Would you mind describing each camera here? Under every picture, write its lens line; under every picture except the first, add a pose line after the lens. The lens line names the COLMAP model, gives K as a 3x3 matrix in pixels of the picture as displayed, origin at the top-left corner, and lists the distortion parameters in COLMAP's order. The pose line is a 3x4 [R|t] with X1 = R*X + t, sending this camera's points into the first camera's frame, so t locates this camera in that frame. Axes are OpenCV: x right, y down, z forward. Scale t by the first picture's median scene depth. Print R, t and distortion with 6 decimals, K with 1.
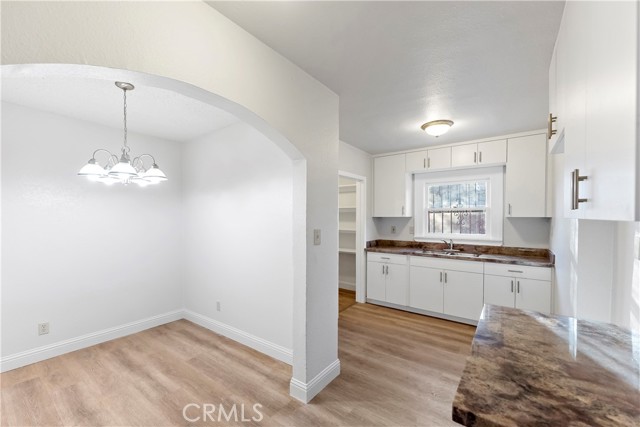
lens RADIAL K [[262.6, 0, 318.7], [0, 262.6, 216.5], [0, 0, 1]] dist [0.012272, -0.000181]
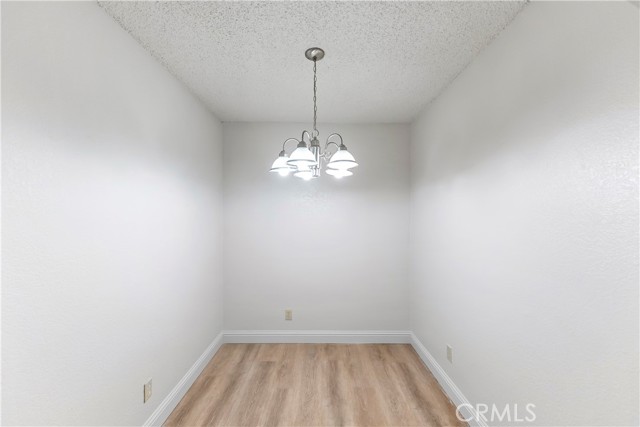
lens RADIAL K [[262.6, 0, 317.3], [0, 262.6, 214.2], [0, 0, 1]] dist [0.012272, -0.000181]
pose [[0.603689, -0.002418, -0.797216, -0.065682], [0.001413, 0.999997, -0.001963, -0.003486], [0.797218, 0.000059, 0.603691, 0.405354]]
